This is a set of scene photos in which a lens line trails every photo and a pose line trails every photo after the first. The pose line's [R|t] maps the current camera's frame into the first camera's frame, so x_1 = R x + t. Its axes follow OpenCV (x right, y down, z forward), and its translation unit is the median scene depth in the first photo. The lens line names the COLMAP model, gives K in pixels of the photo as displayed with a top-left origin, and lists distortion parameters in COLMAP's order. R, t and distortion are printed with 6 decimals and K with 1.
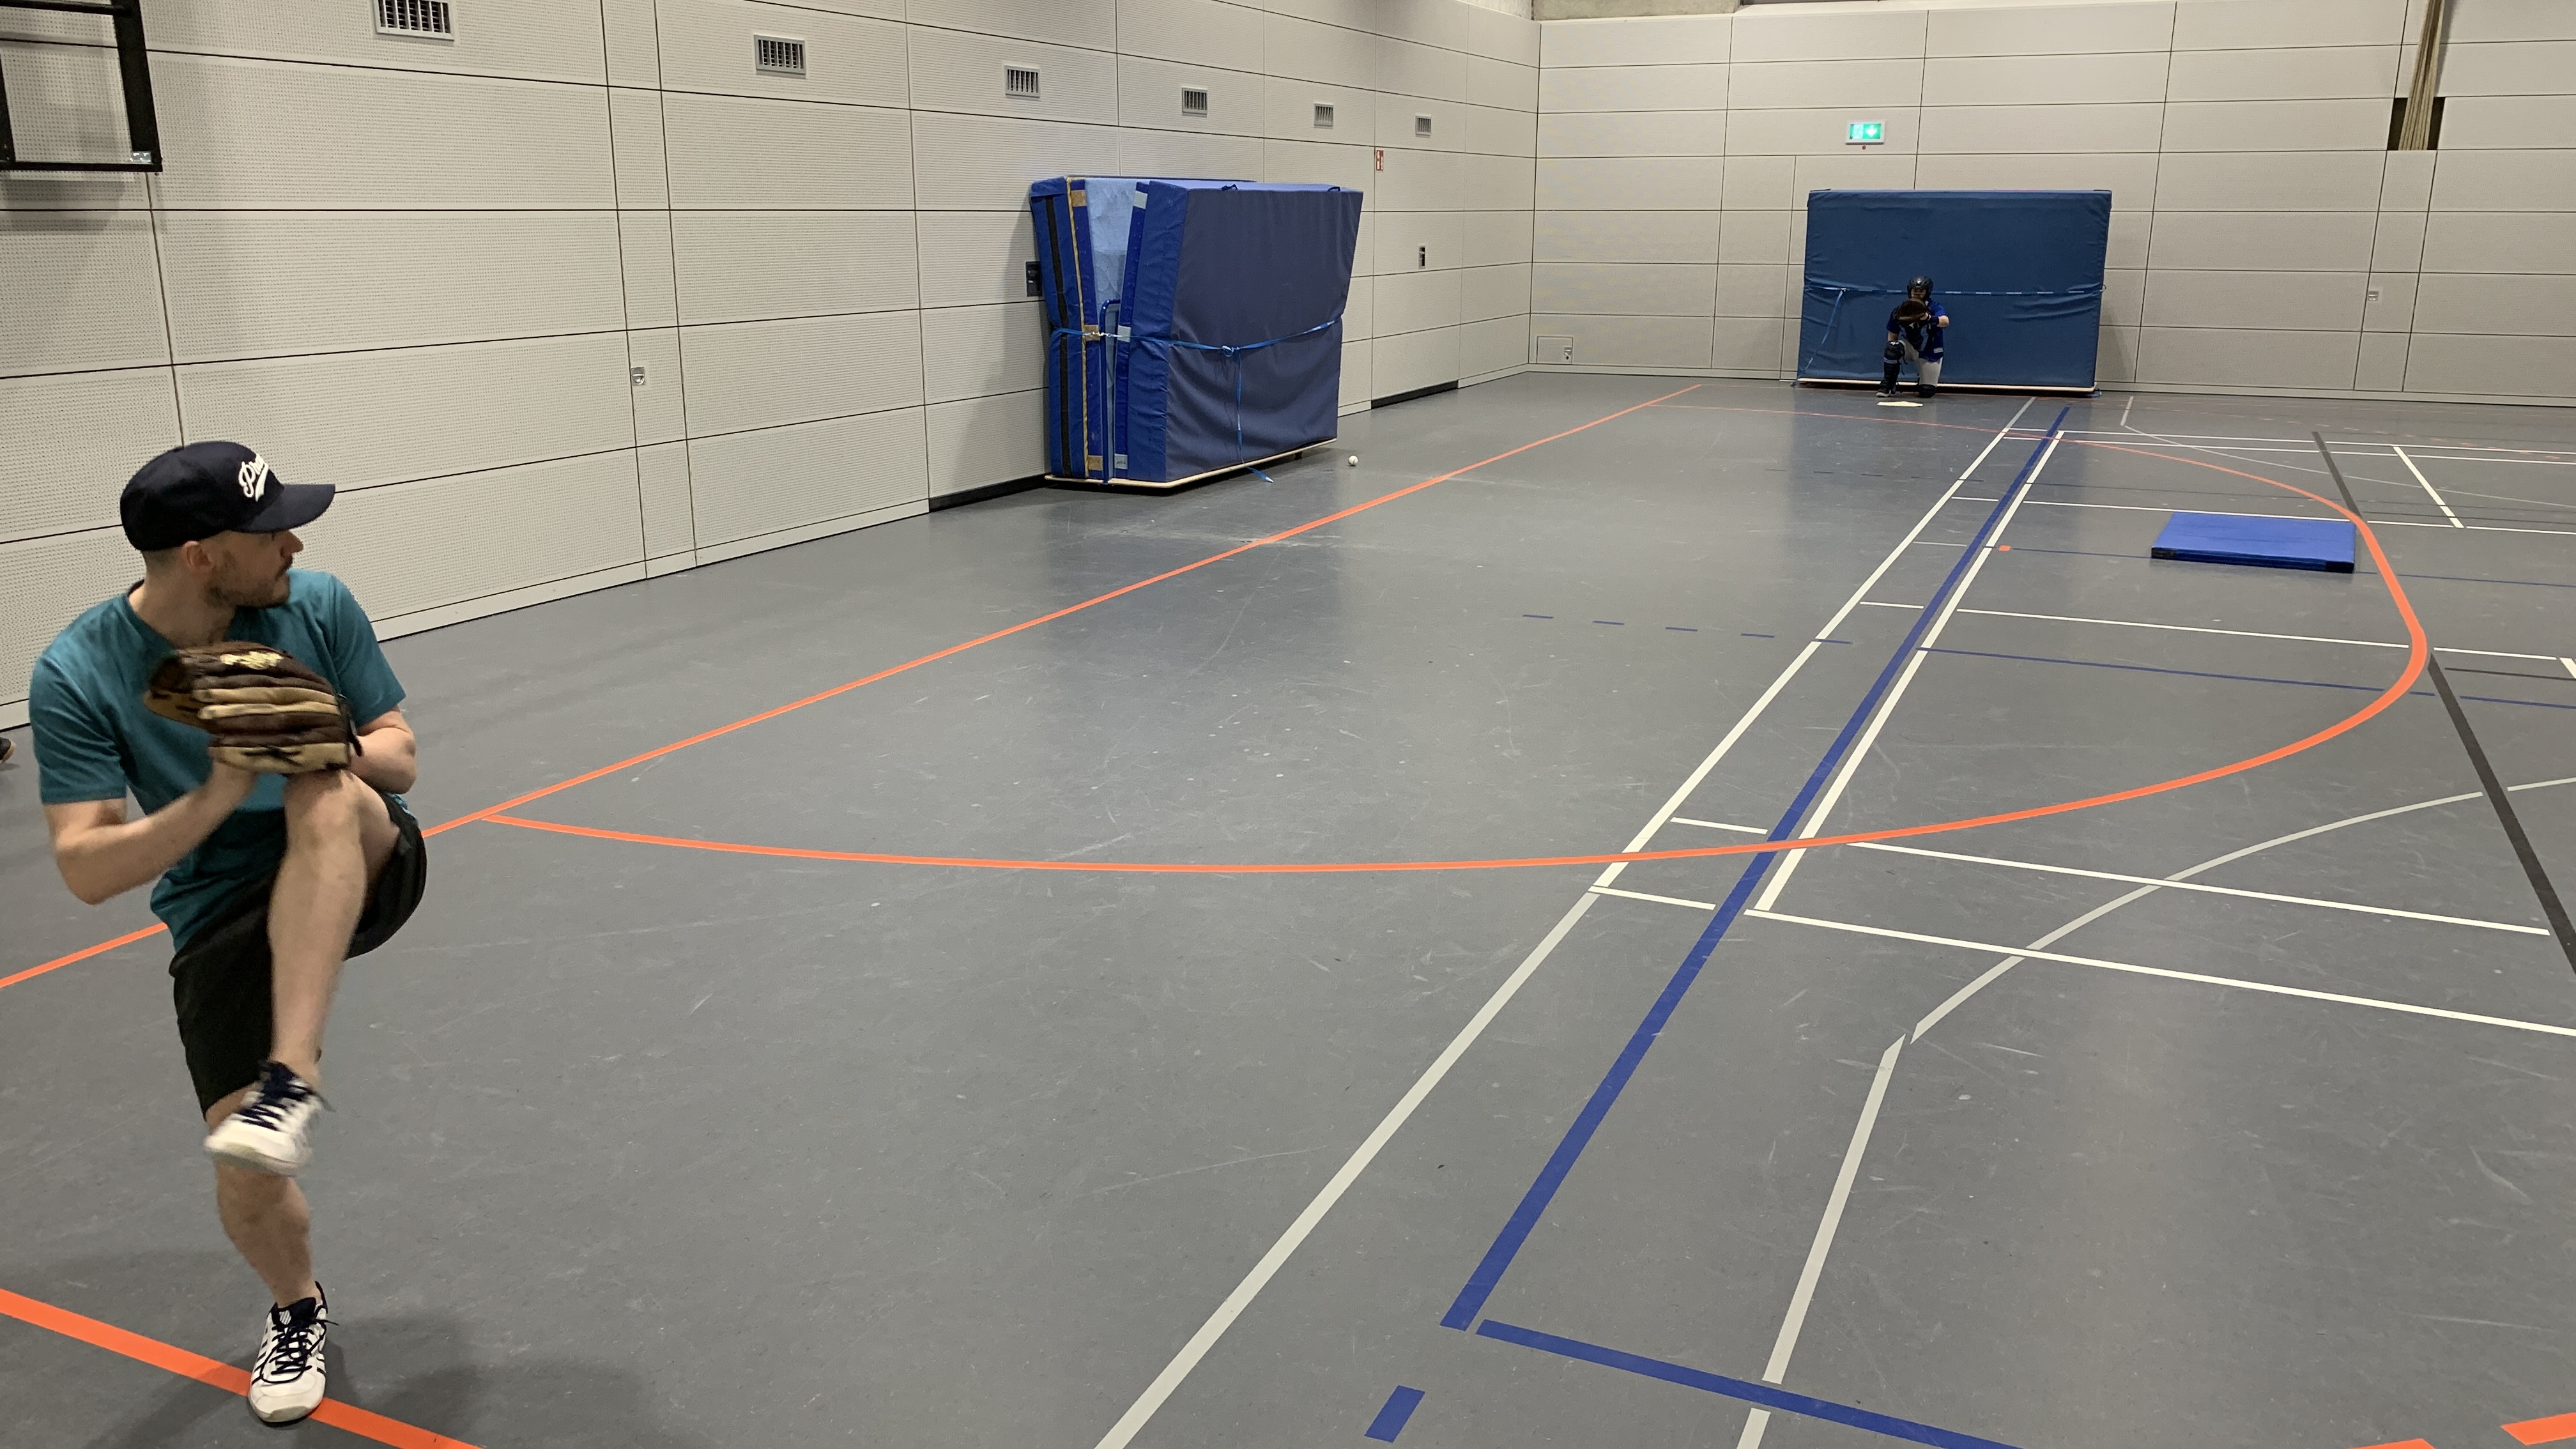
lens RADIAL K [[1956.0, 0, 1297.1], [0, 1956.0, 722.7], [0, 0, 1]] dist [0.074732, -0.106703]
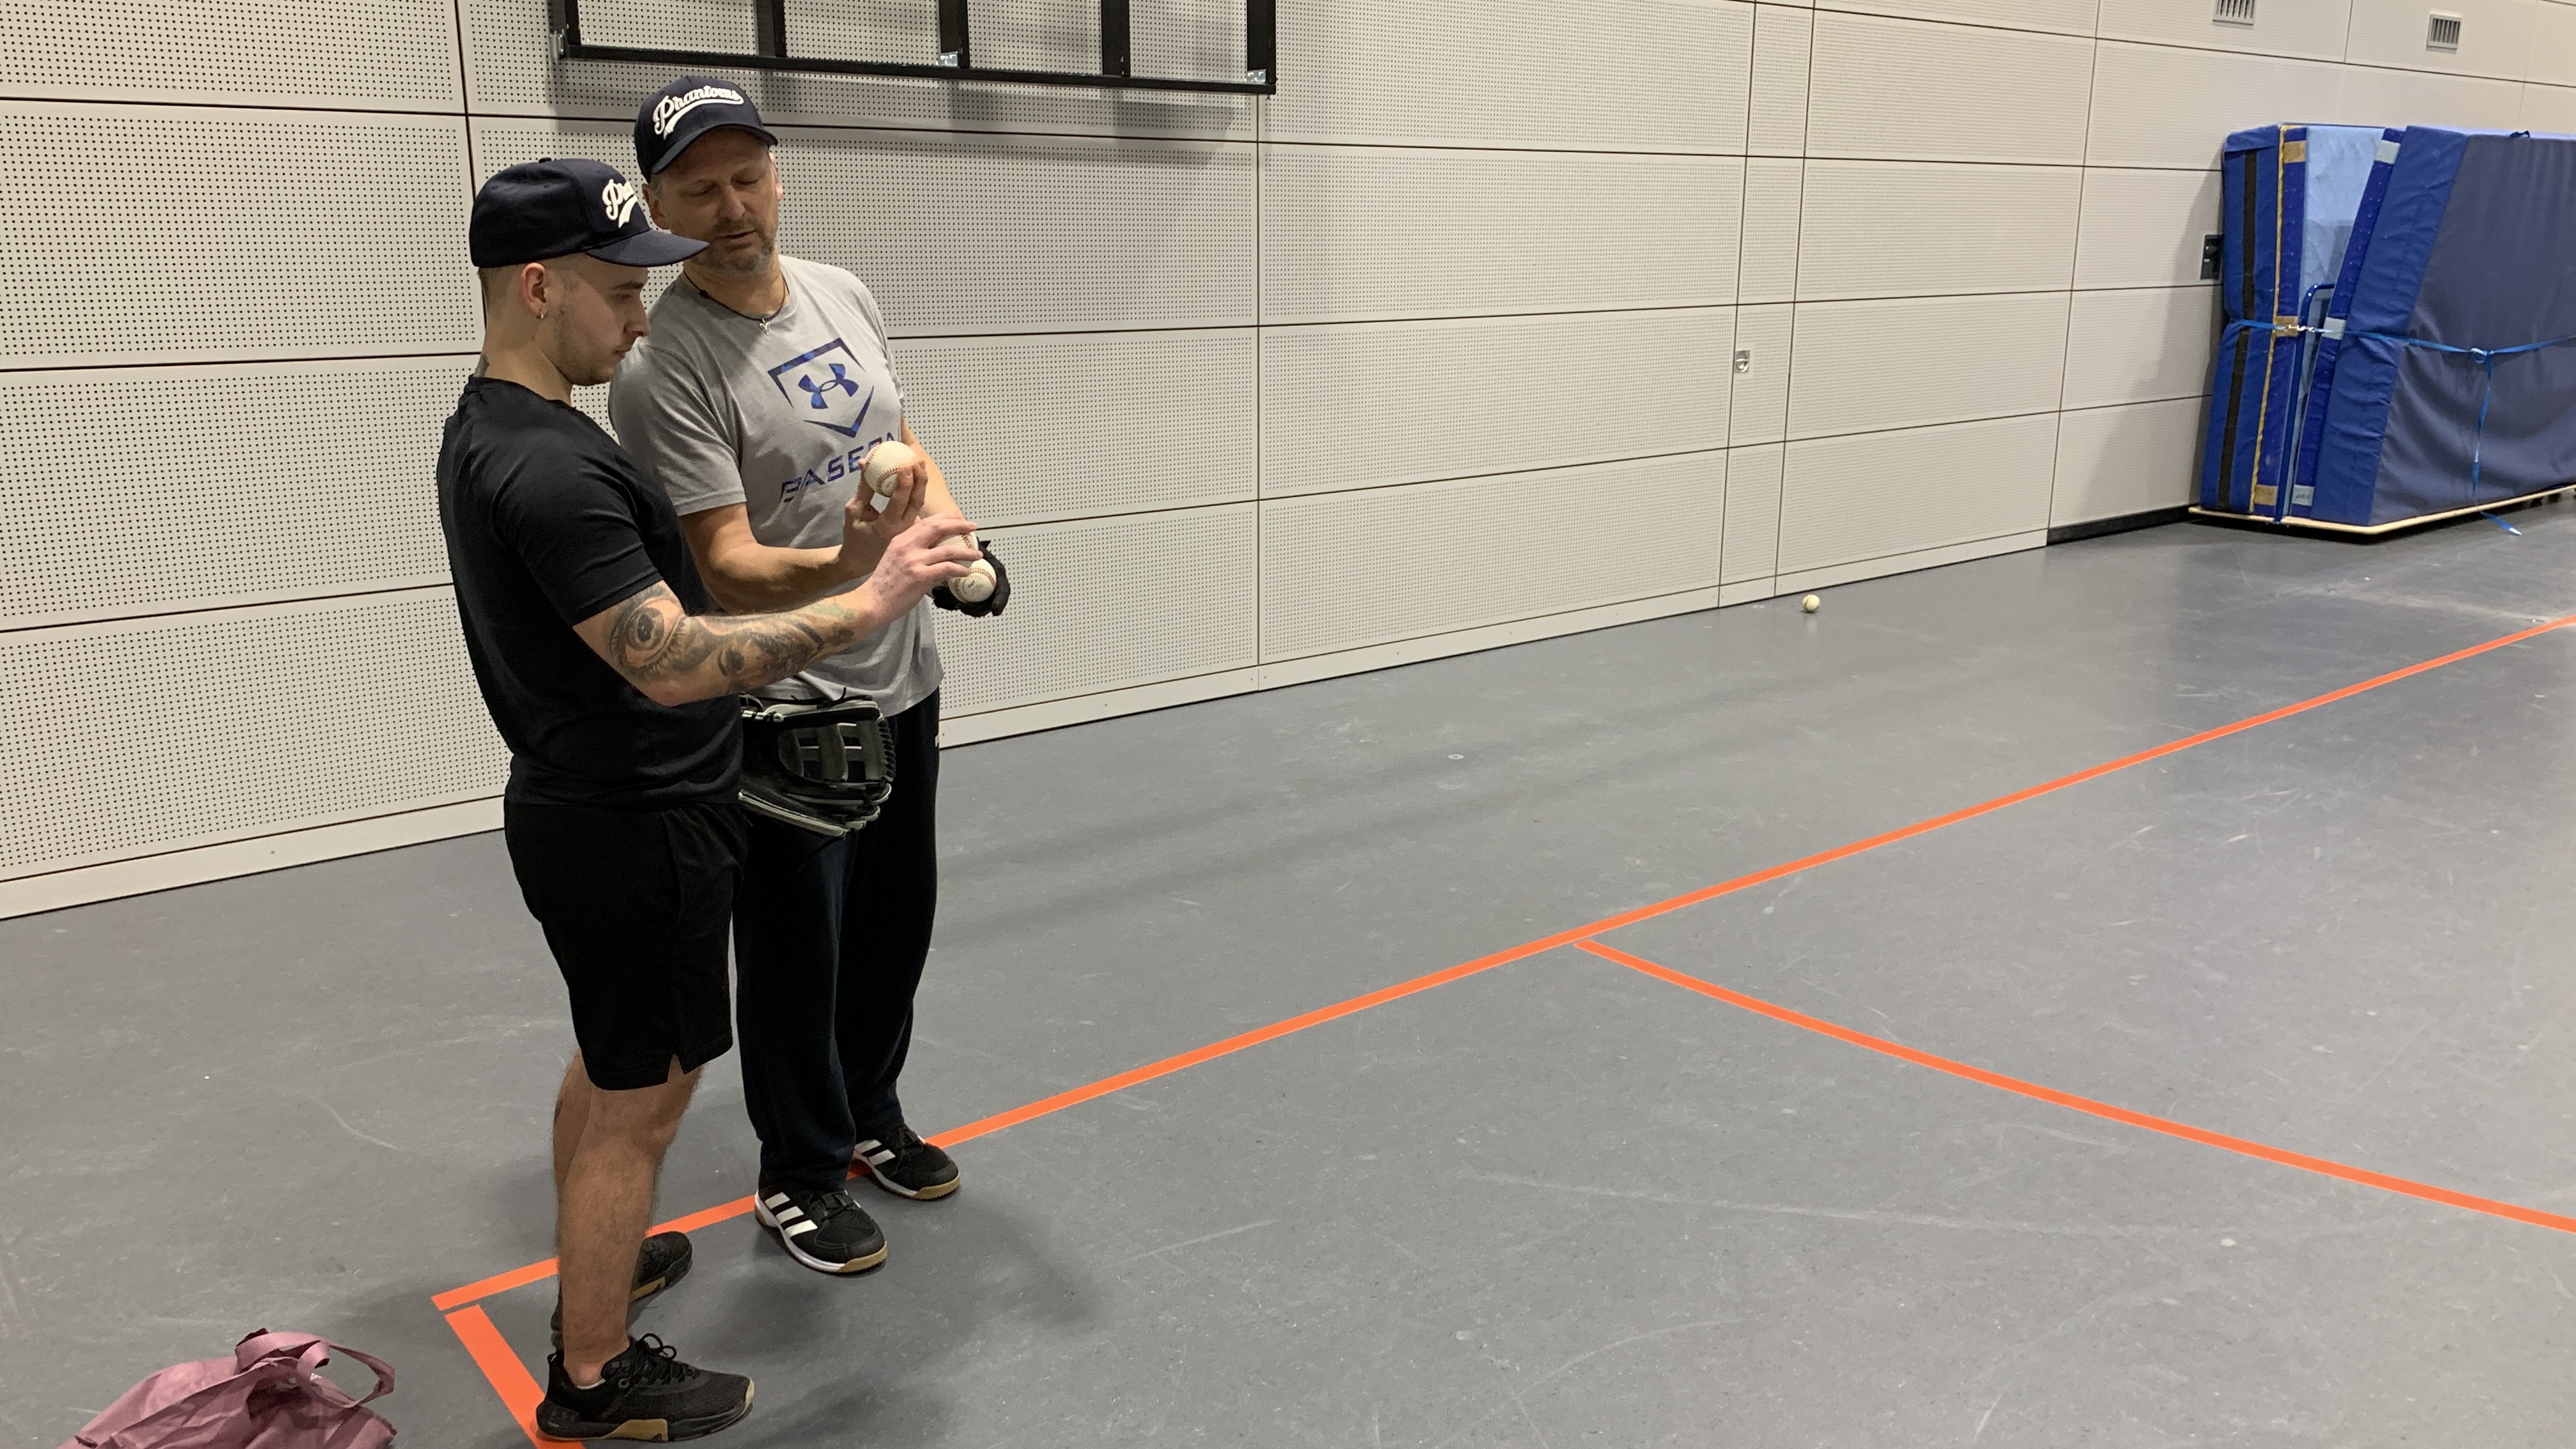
lens RADIAL K [[1970.1, 0, 1304.6], [0, 1970.1, 724.5], [0, 0, 1]] dist [0.001463, 0.001543]
pose [[0.891815, 0.111851, -0.438355, -0.093093], [-0.113920, 0.993254, 0.021673, -0.017539], [0.437822, 0.030609, 0.898541, 0.147237]]
